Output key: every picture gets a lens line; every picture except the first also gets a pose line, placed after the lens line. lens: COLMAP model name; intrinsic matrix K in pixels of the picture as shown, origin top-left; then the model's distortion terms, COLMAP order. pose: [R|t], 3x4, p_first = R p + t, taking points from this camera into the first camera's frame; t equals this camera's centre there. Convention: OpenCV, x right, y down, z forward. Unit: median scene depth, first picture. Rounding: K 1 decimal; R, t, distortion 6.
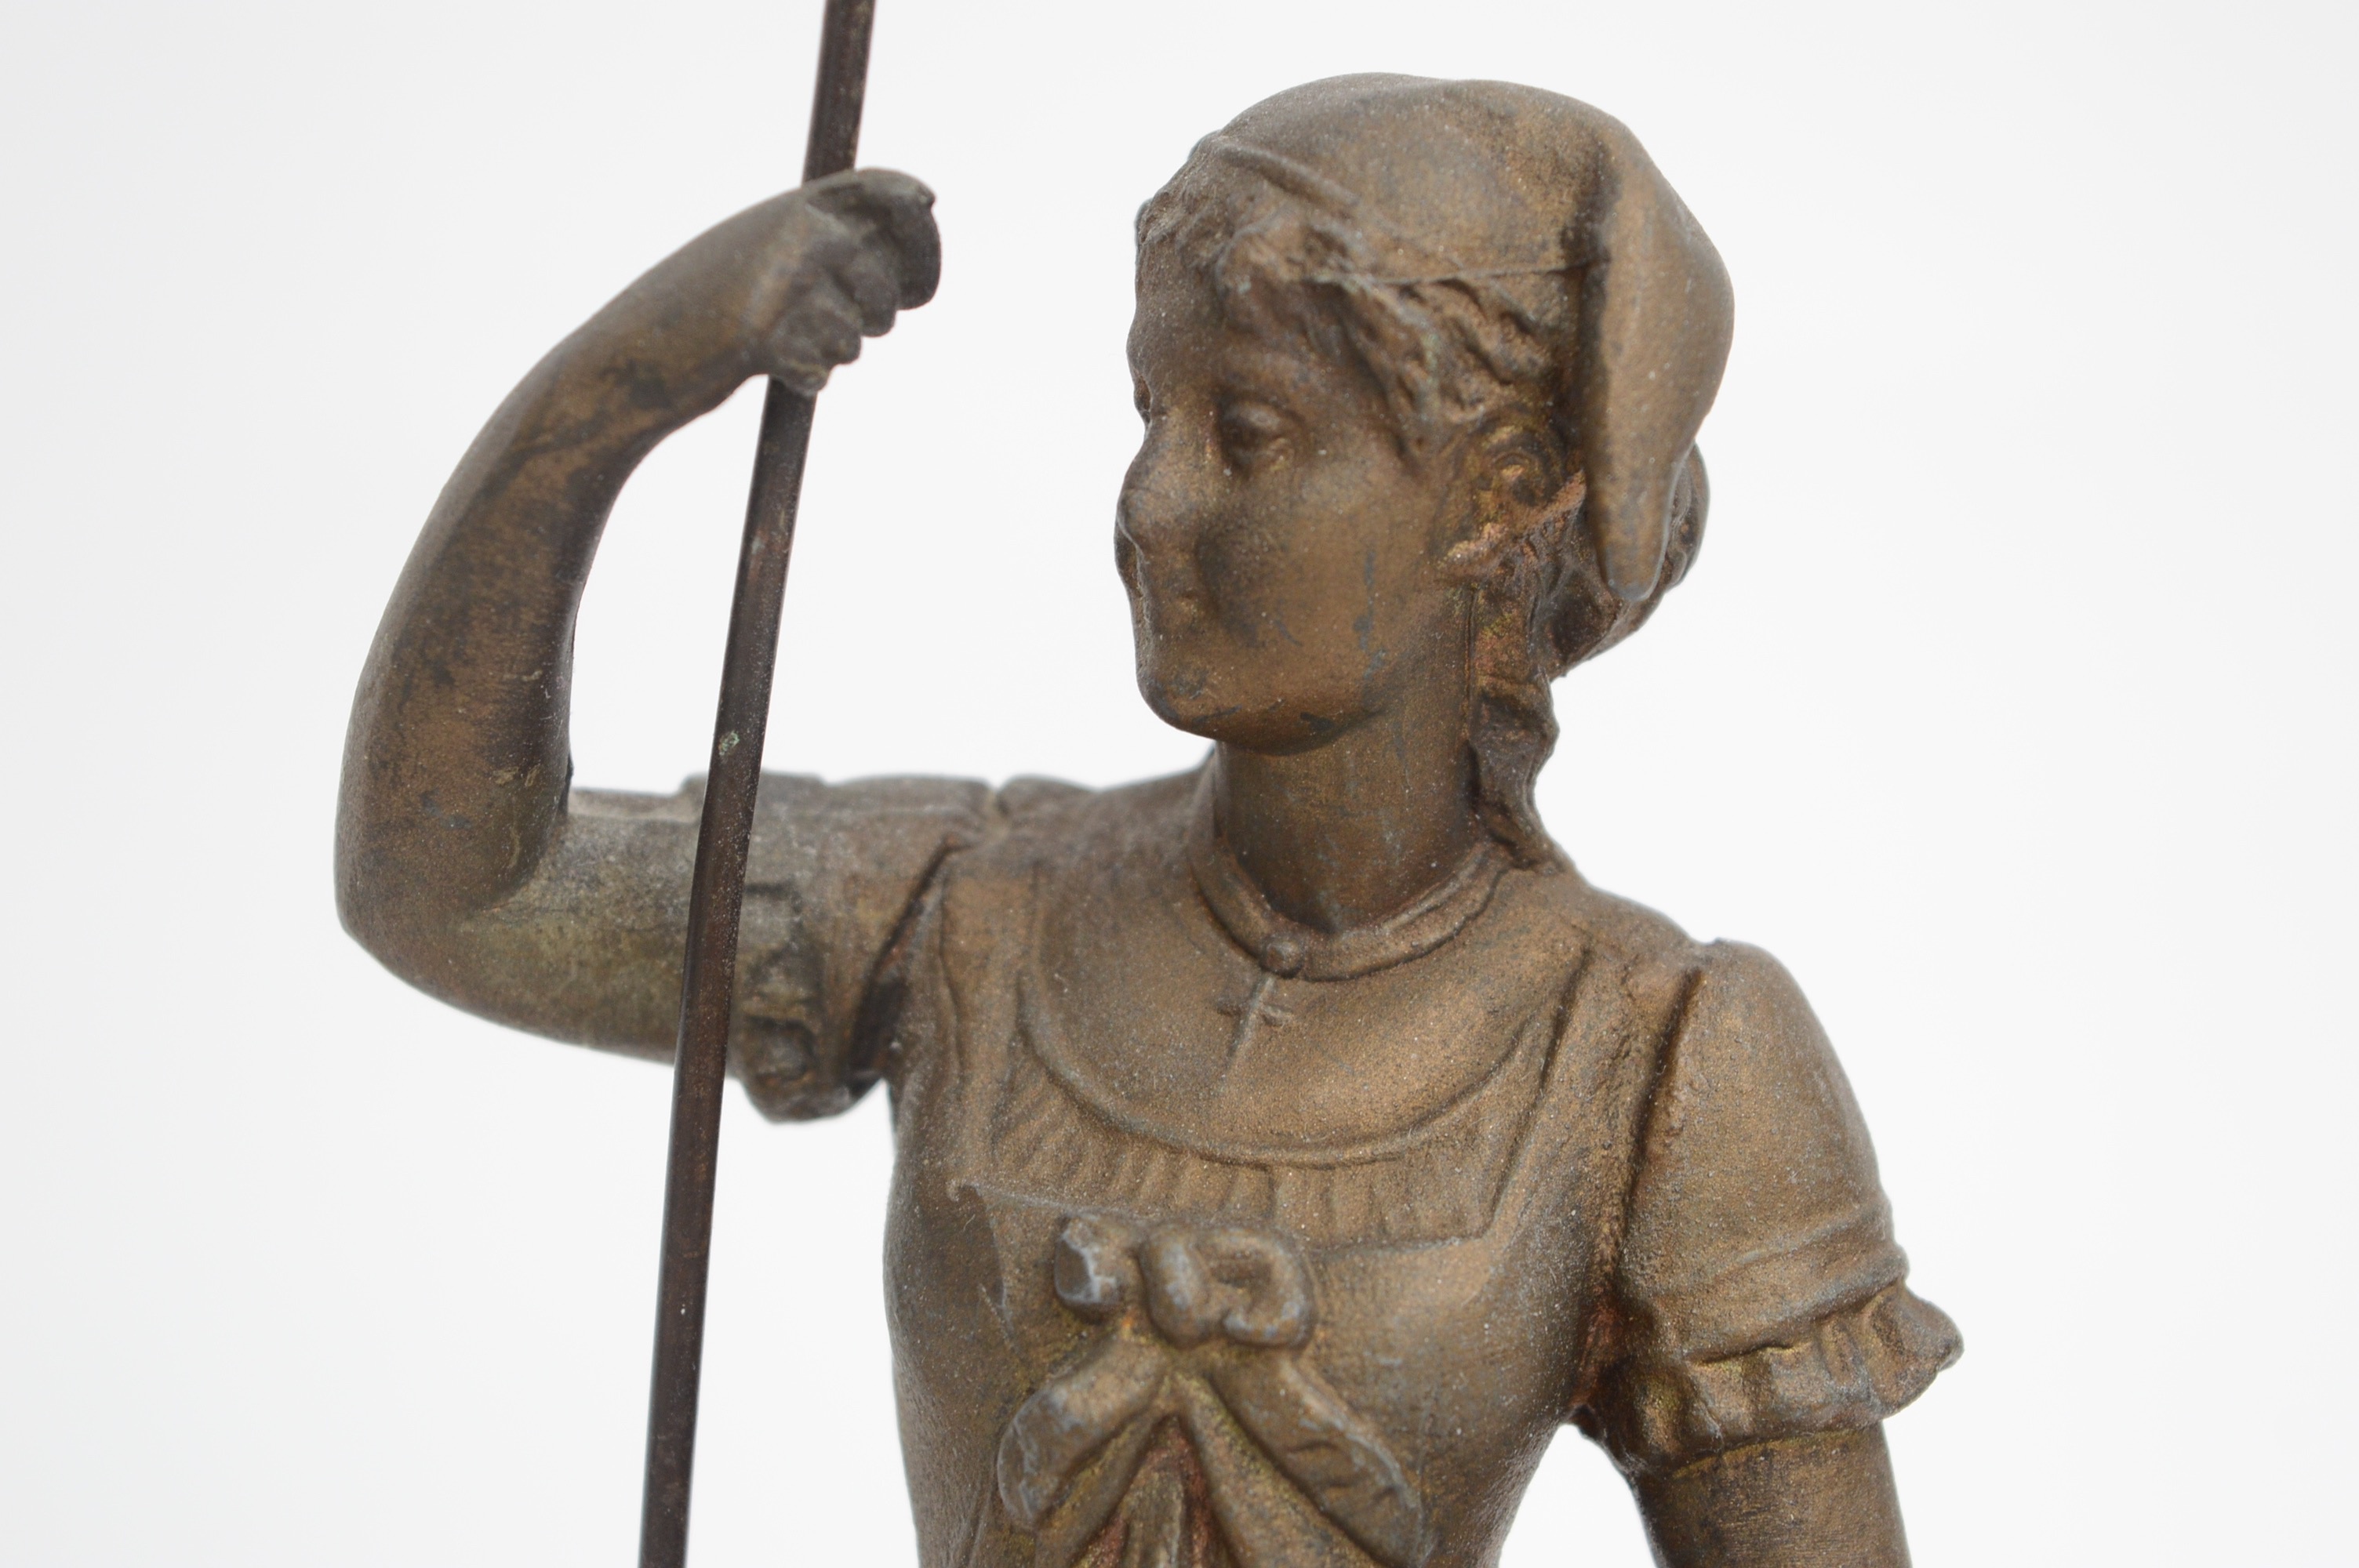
lens RADIAL K [[5101.2, 0, 1179.5], [0, 5101.2, 784.0], [0, 0, 1]] dist [-0.025409, -0.127203]
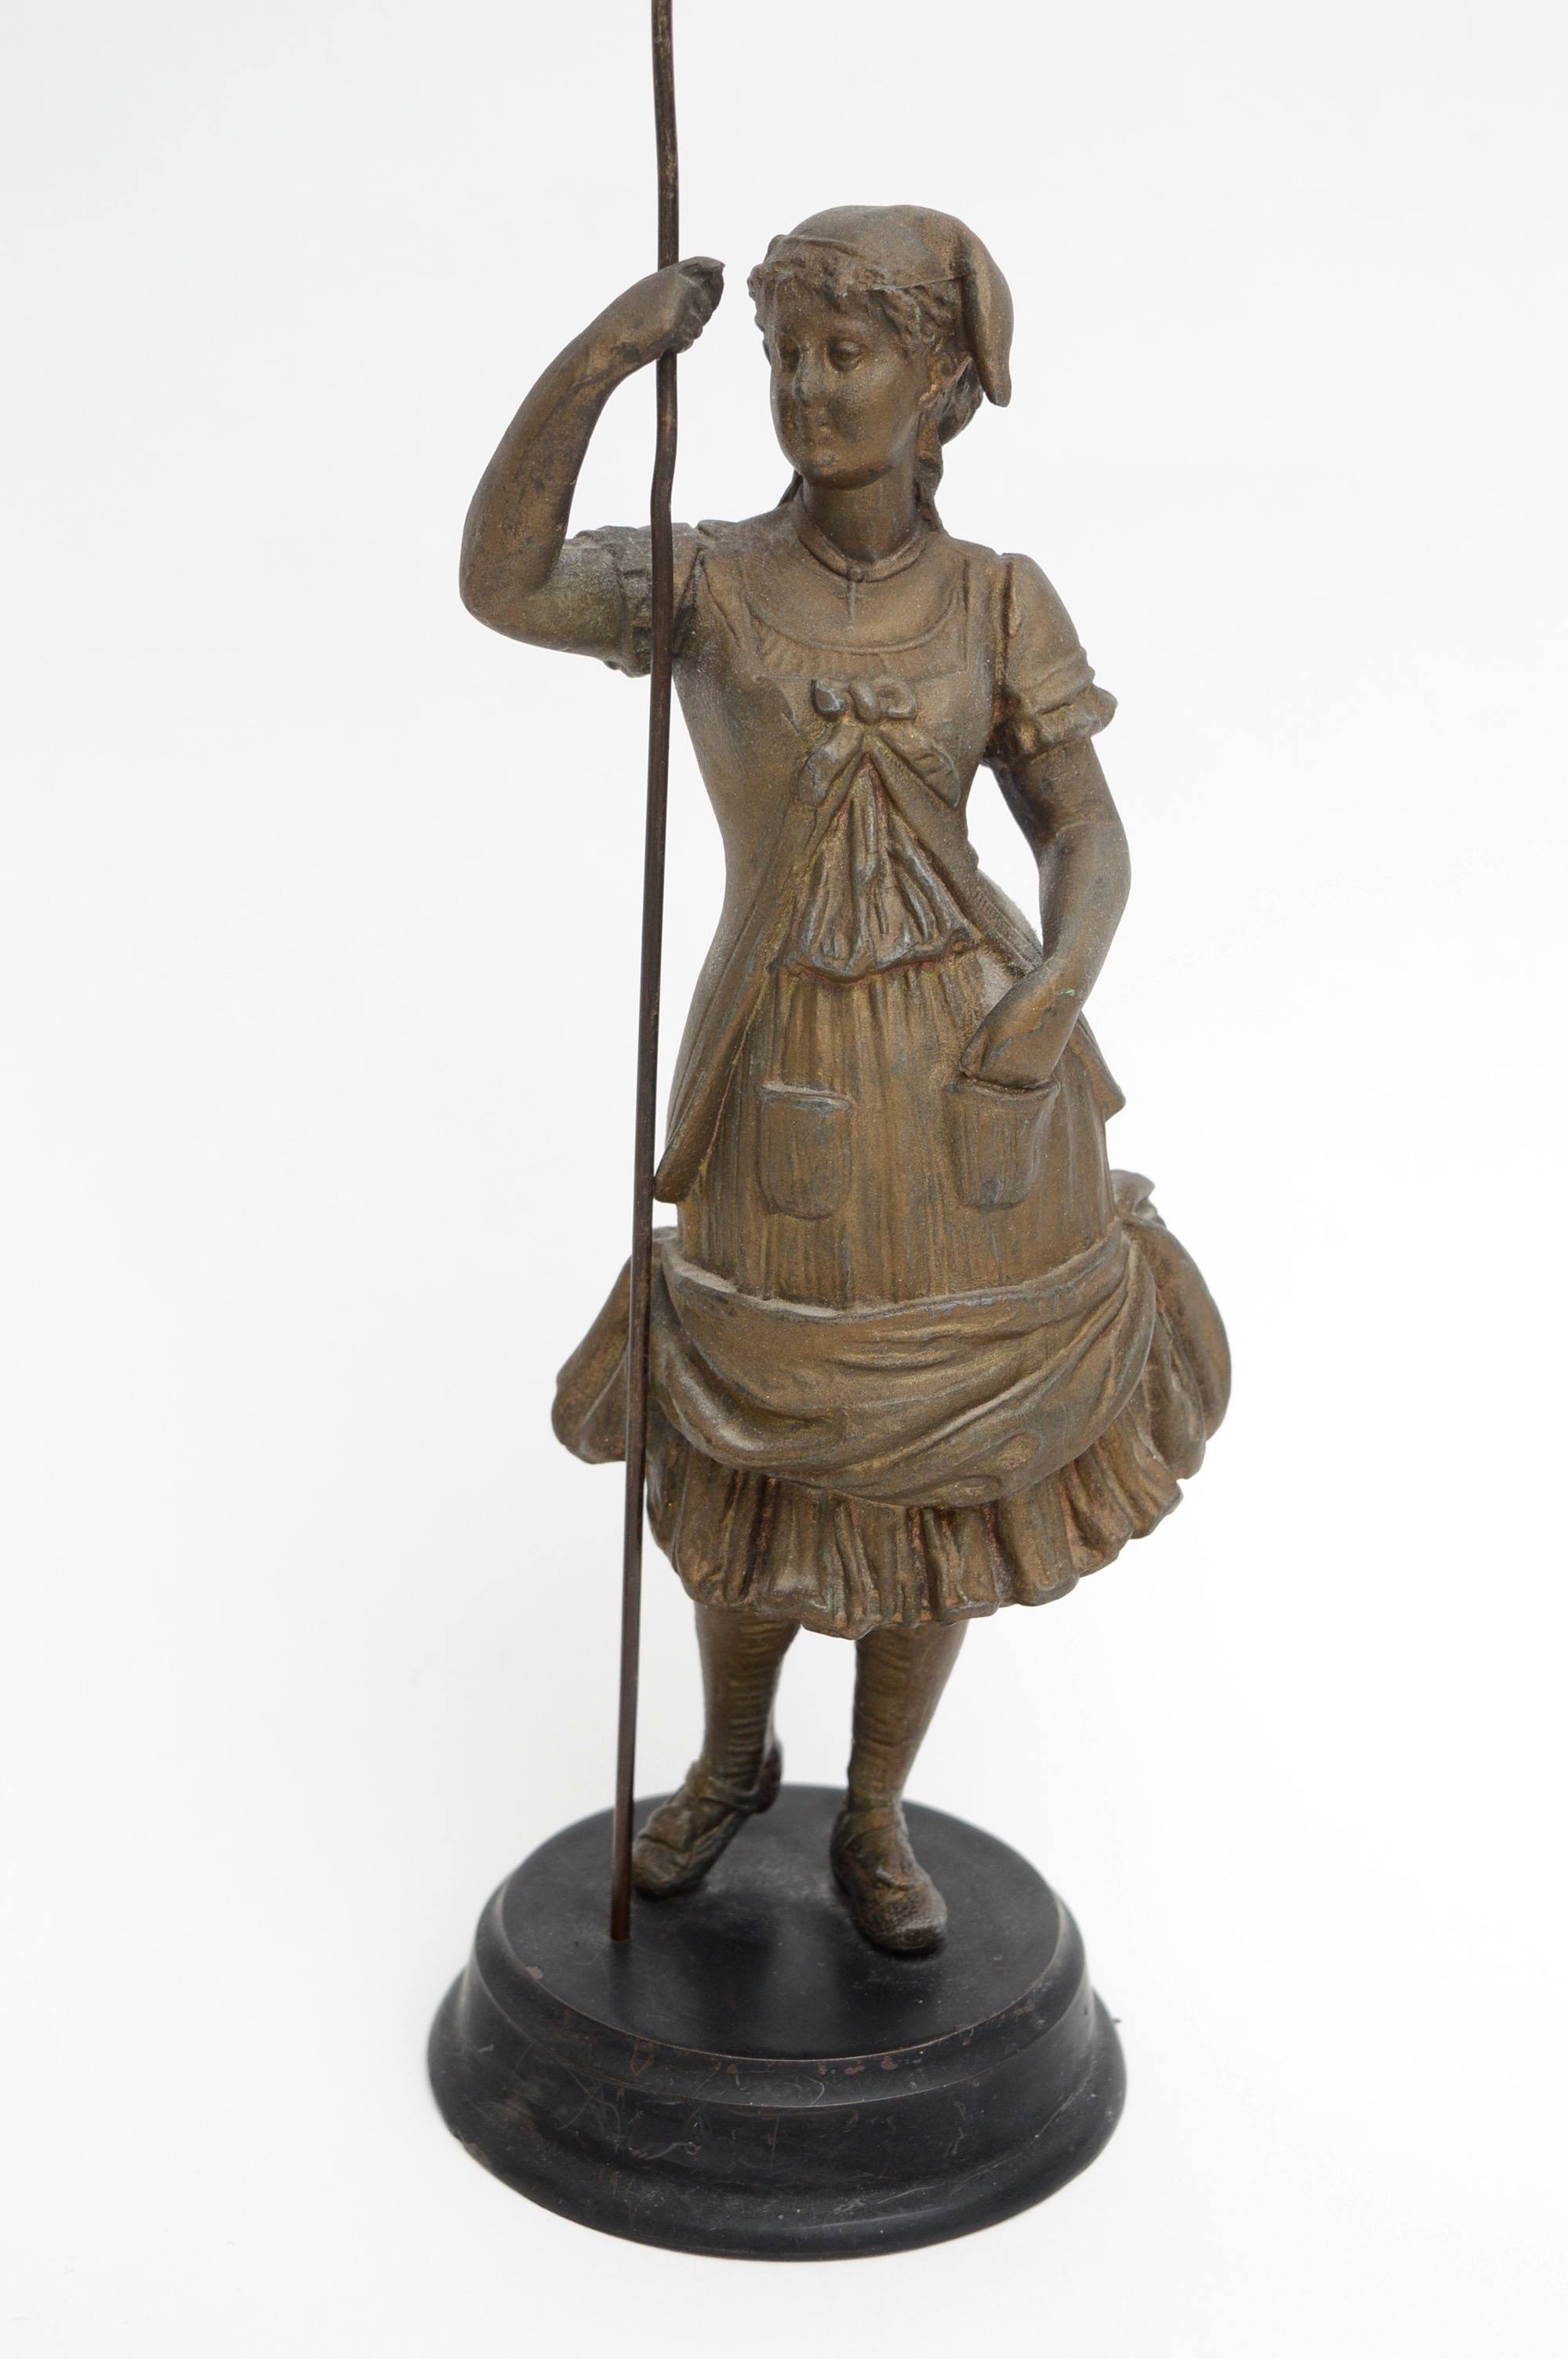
lens RADIAL K [[3677.1, 0, 784.0], [0, 3677.1, 1179.5], [0, 0, 1]] dist [-0.008263, -0.042393]
pose [[0.926612, -0.156108, 0.342082, -0.676046], [0.118540, 0.984633, 0.128241, 0.091485], [-0.356844, -0.078279, 0.930878, -0.671165]]
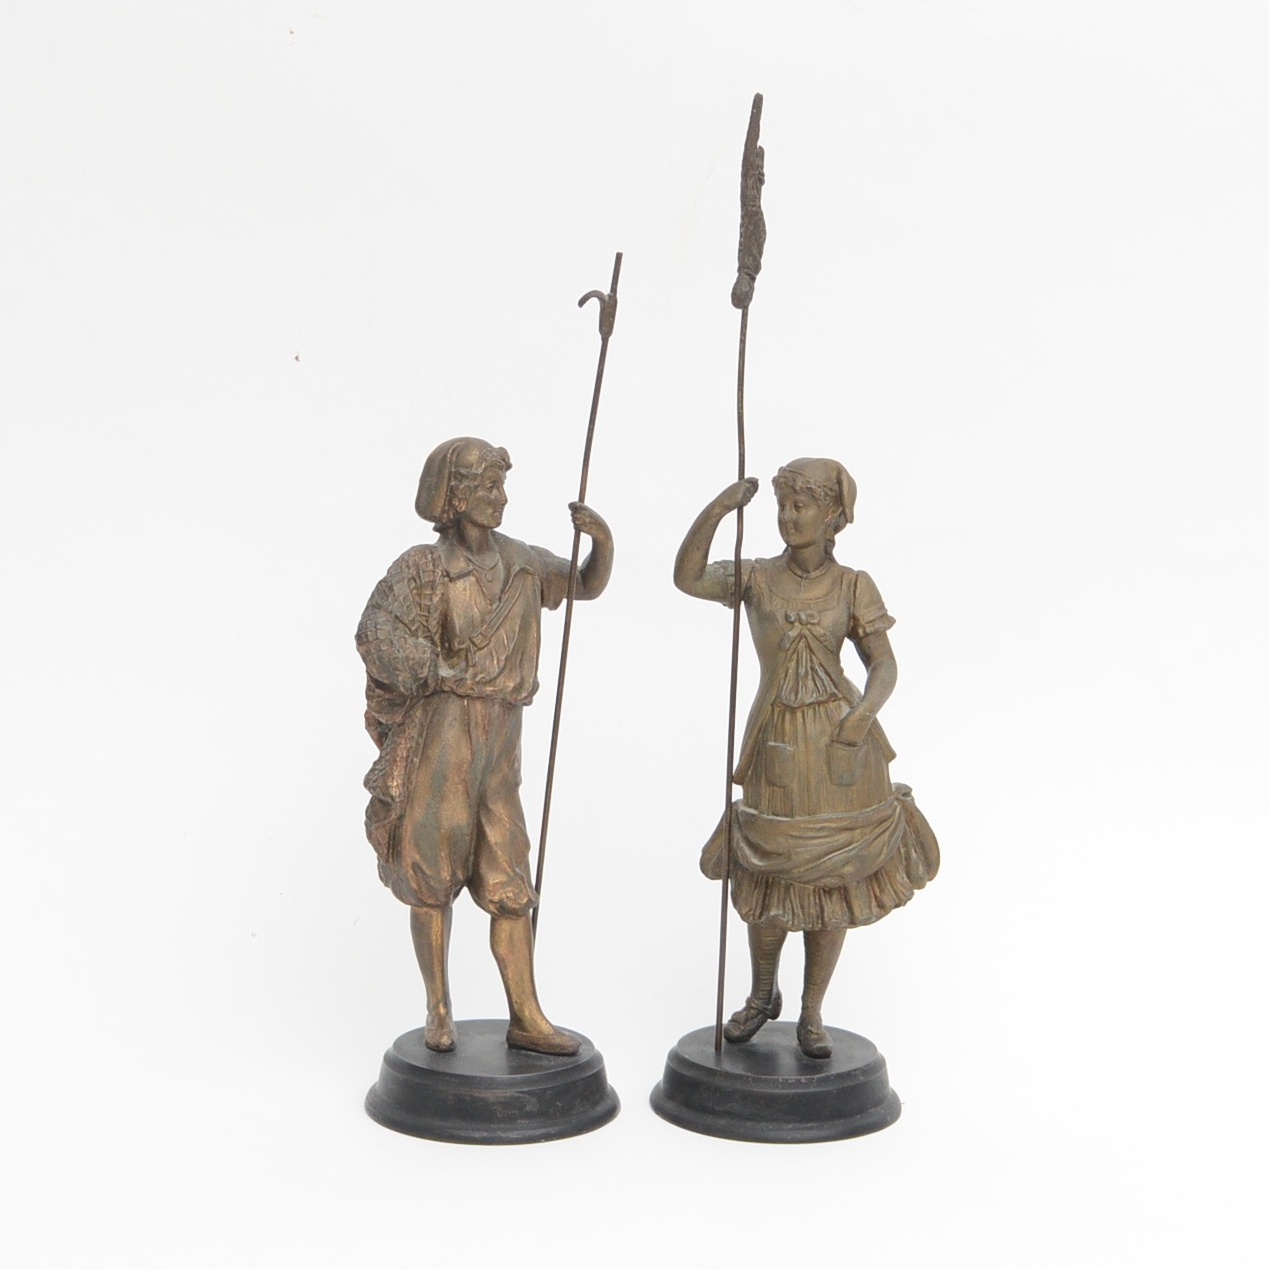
lens RADIAL K [[3831.9, 0, 634.5], [0, 3831.9, 634.5], [0, 0, 1]] dist [-0.075557, -0.398016]
pose [[0.969173, -0.091761, 0.228655, -1.536160], [0.098995, 0.994880, -0.020346, 0.211105], [-0.225617, 0.042354, 0.973295, -4.470631]]
